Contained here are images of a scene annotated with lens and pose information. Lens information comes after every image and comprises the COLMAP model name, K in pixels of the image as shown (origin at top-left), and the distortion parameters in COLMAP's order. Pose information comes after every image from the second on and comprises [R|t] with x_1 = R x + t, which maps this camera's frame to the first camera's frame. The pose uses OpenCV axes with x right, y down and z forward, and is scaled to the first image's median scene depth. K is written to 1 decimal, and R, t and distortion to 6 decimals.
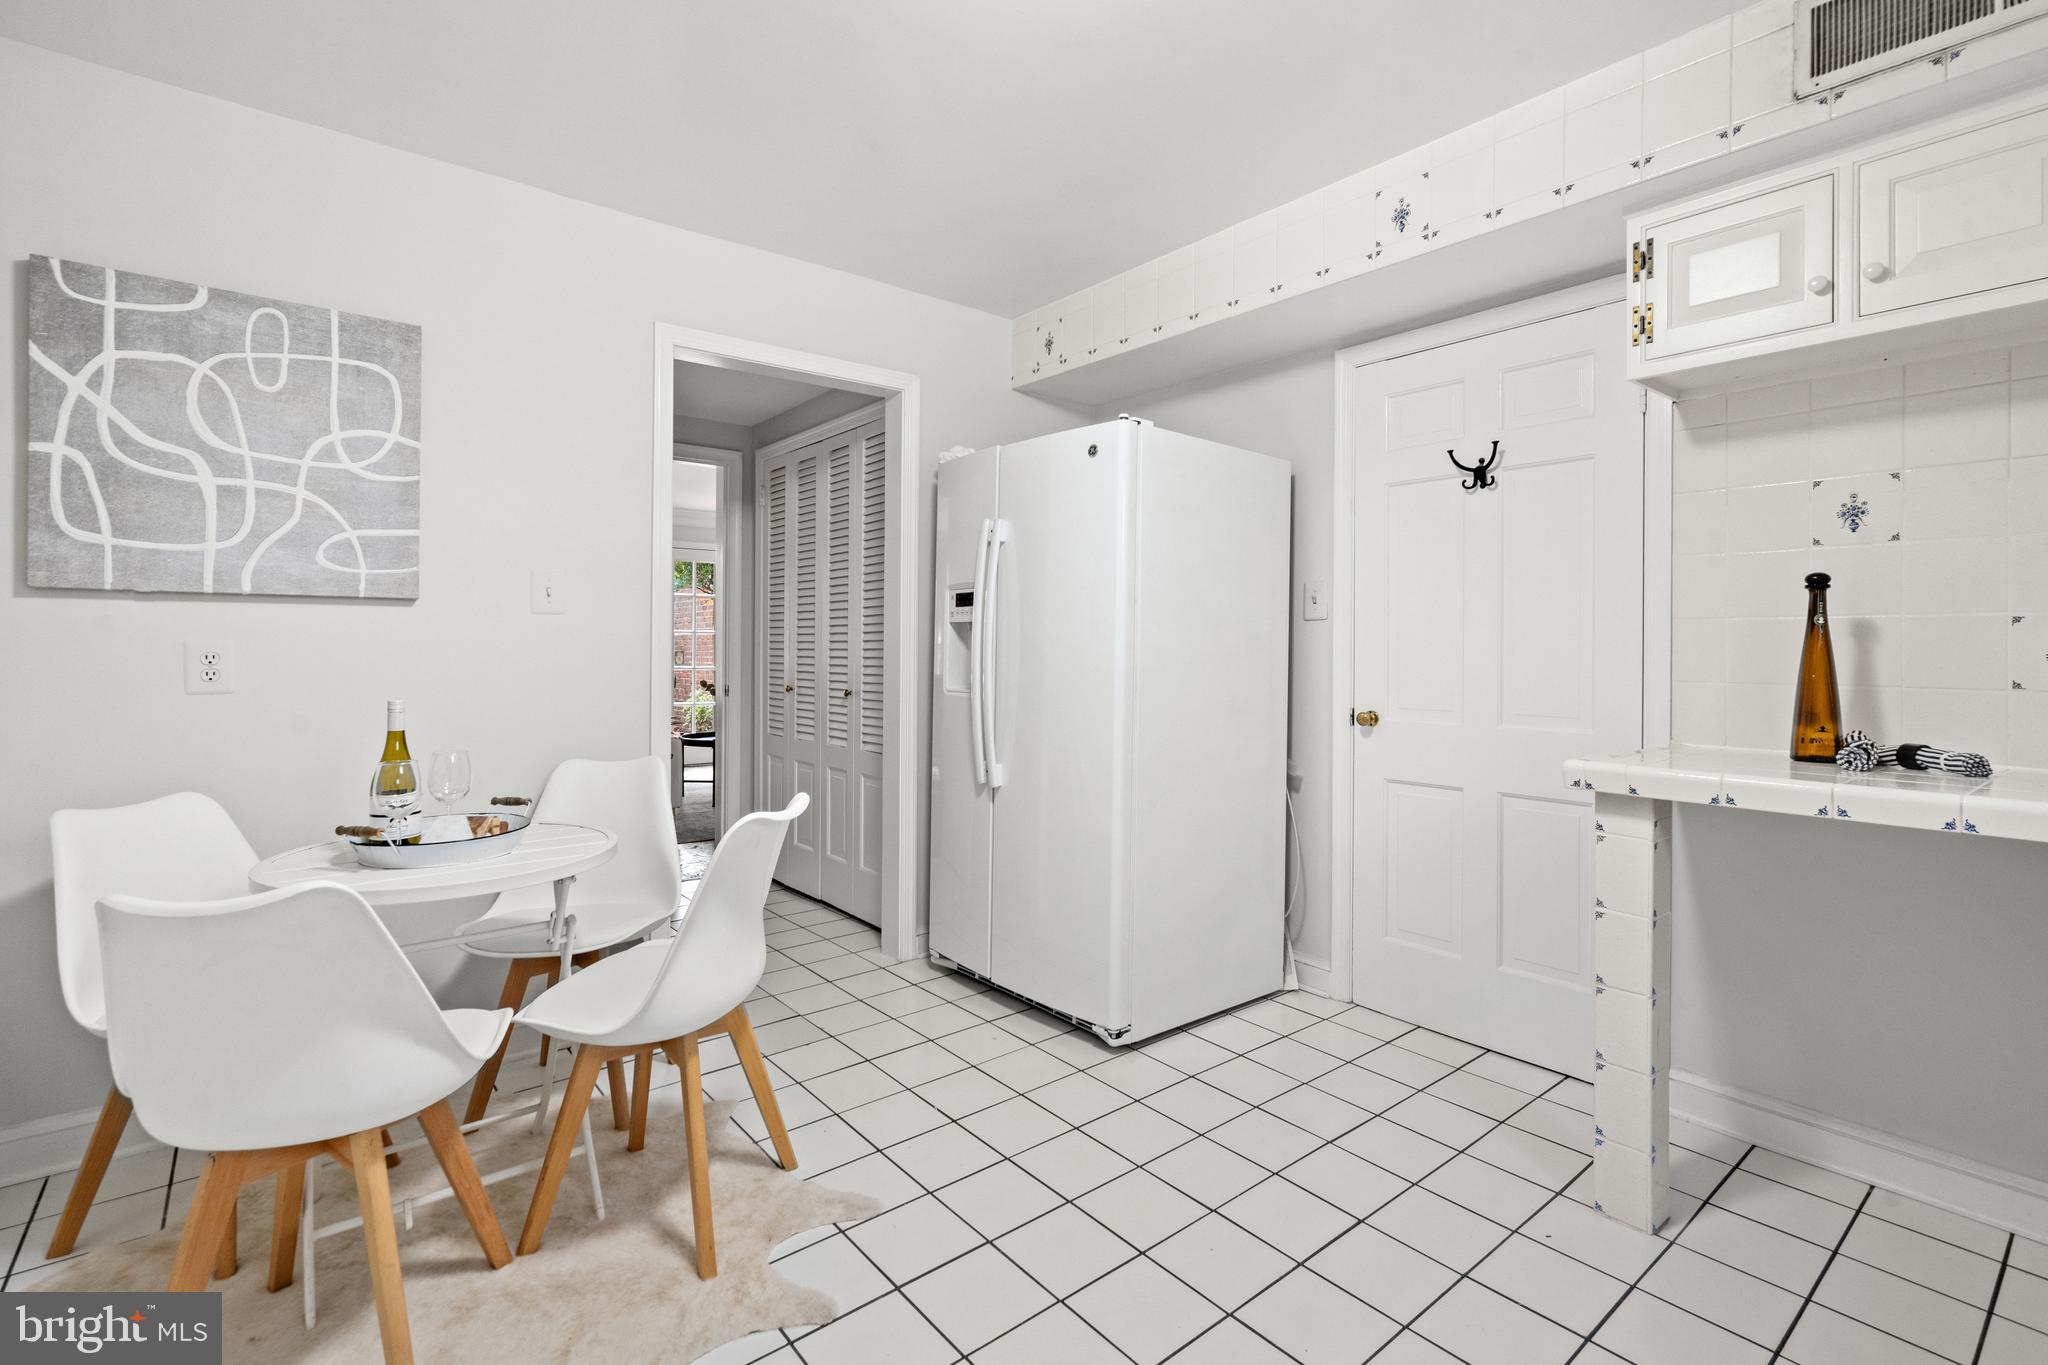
lens RADIAL K [[939.8, 0, 1034.9], [0, 939.8, 670.9], [0, 0, 1]] dist [-0.008315, 0.004381]
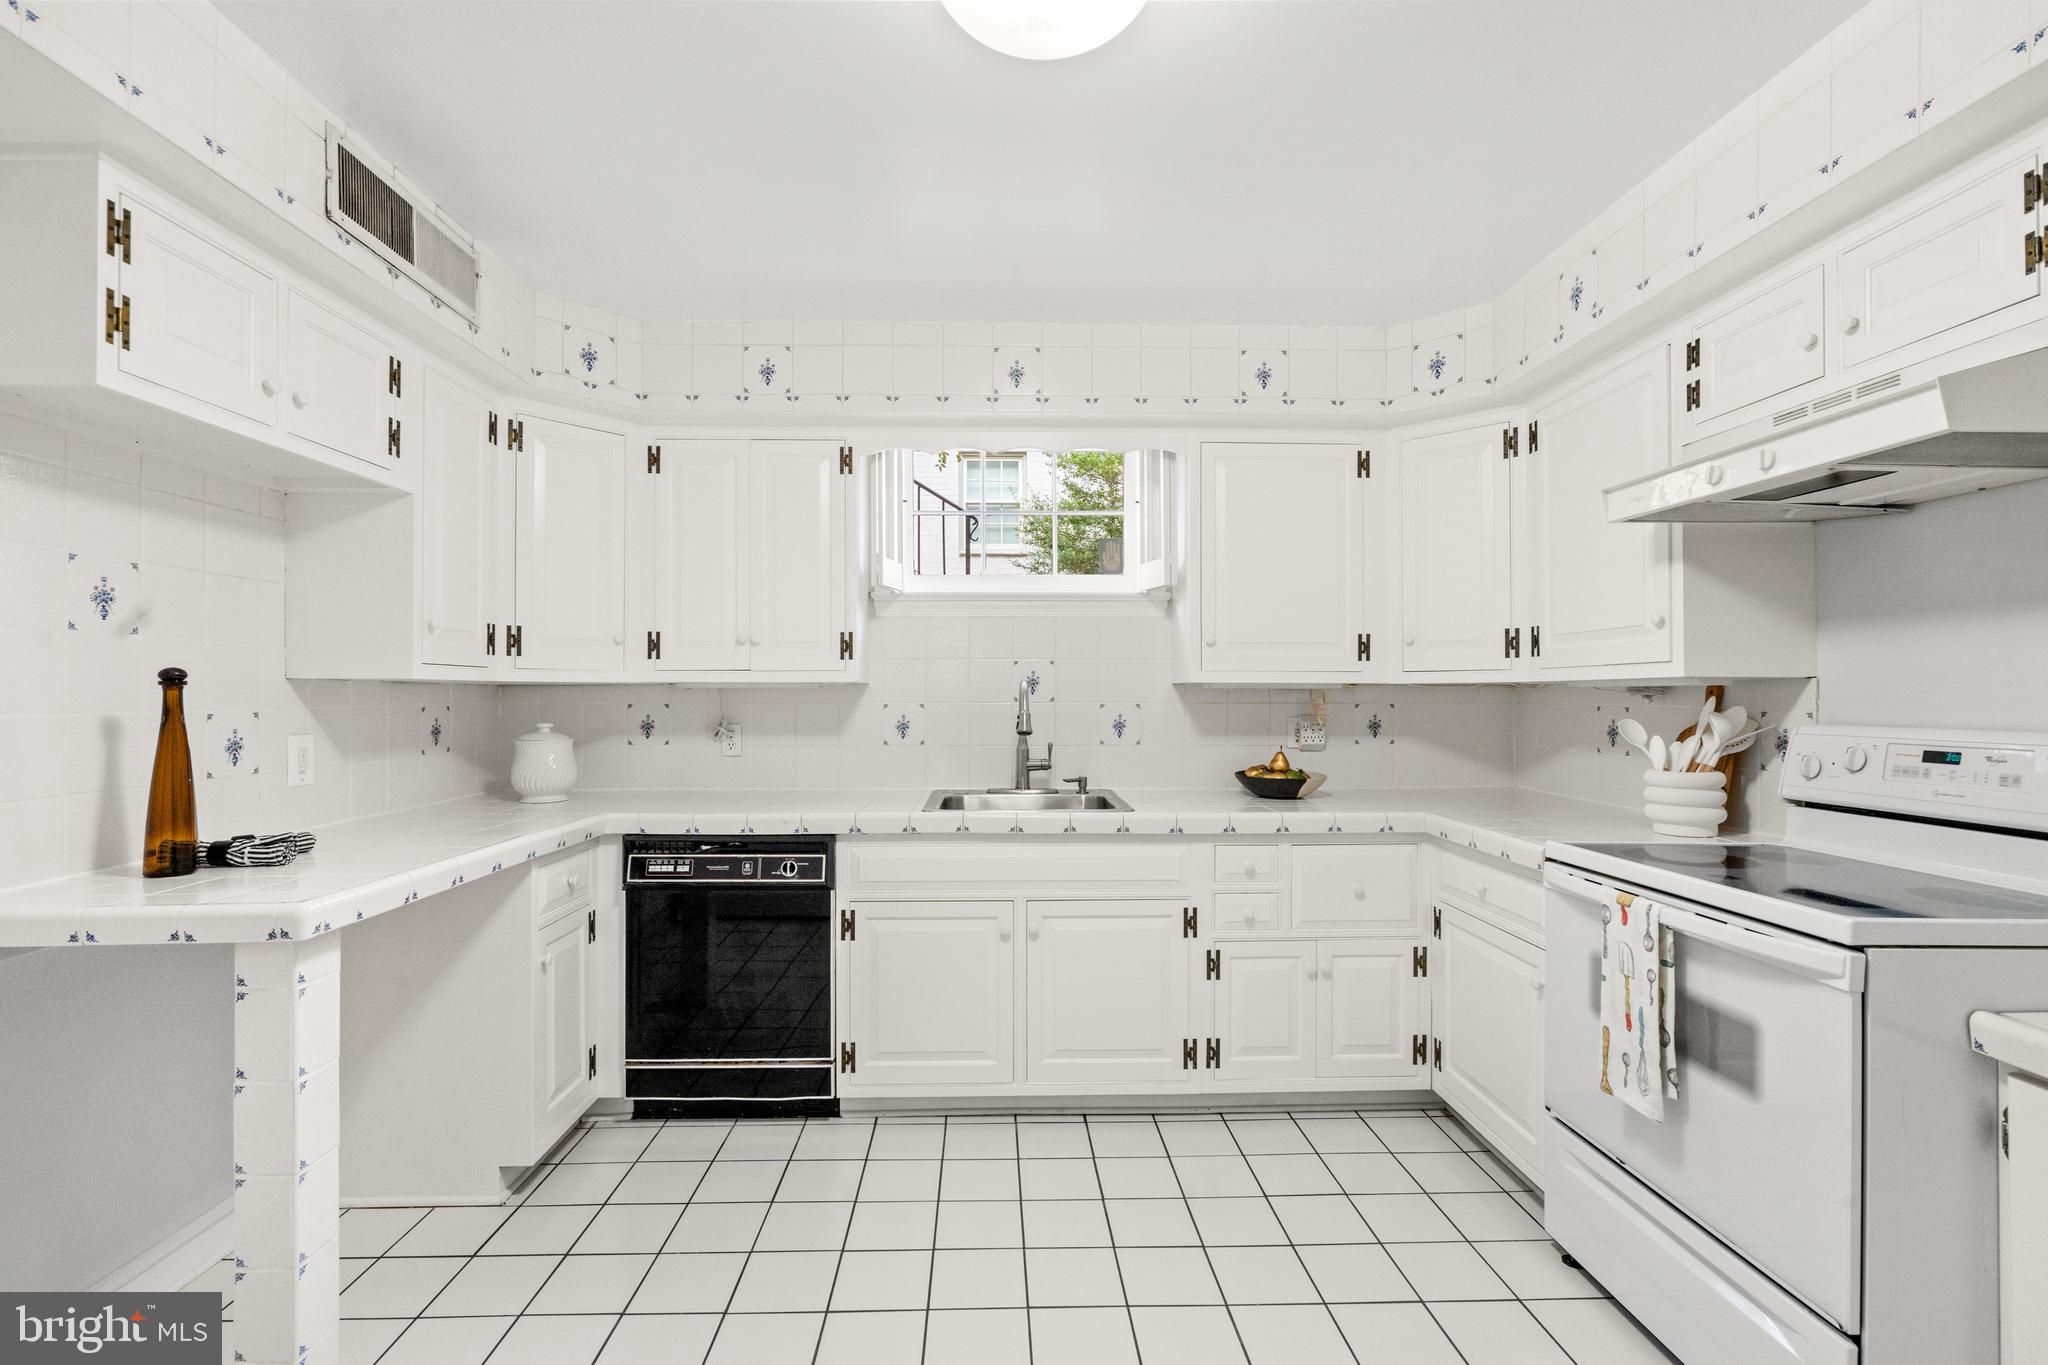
lens RADIAL K [[939.8, 0, 1031.0], [0, 939.8, 686.8], [0, 0, 1]] dist [-0.008315, 0.004381]
pose [[-0.796311, 0.017521, 0.604633, -0.376833], [0.024703, 0.999688, 0.003566, -0.069675], [-0.604382, 0.017776, -0.796496, 1.229657]]
